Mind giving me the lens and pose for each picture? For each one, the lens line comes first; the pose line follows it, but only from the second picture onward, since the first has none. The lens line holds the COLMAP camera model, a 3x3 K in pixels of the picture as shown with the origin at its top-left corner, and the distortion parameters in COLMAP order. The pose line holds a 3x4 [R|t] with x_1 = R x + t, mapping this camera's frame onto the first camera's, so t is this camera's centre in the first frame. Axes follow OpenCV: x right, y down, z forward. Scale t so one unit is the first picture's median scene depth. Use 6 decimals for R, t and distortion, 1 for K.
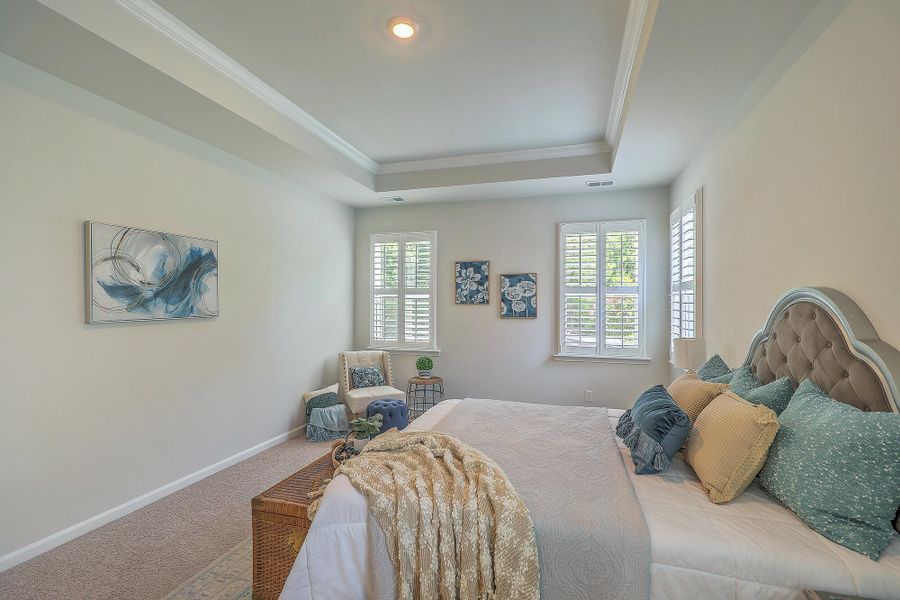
lens RADIAL K [[407.7, 0, 446.8], [0, 407.7, 305.8], [0, 0, 1]] dist [0.006082, 0.000592]
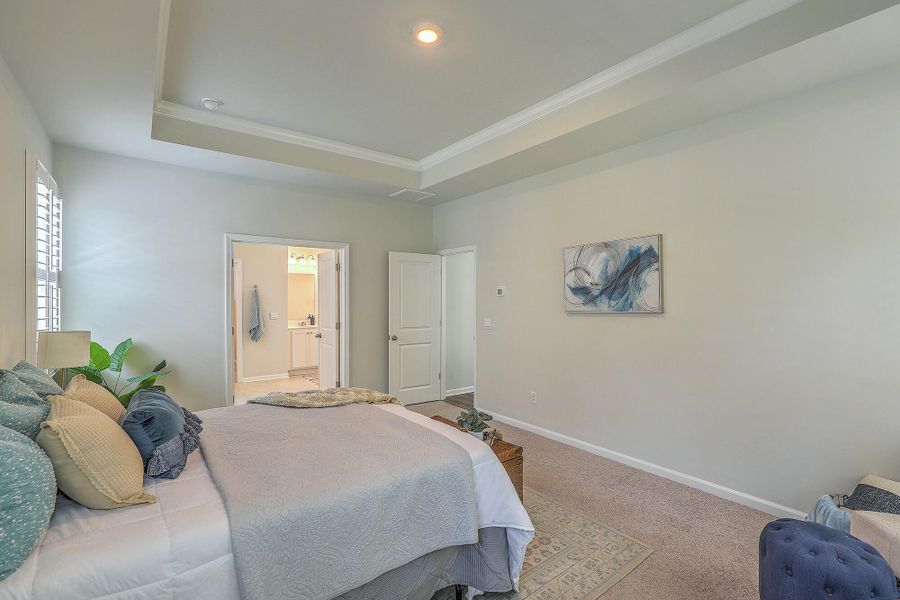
lens RADIAL K [[407.7, 0, 450.9], [0, 407.7, 300.2], [0, 0, 1]] dist [0.006082, 0.000592]
pose [[-0.577149, 0.001653, -0.816637, 0.575236], [-0.001207, 0.999995, 0.002877, -0.006713], [0.816638, 0.002646, -0.577144, 1.327869]]
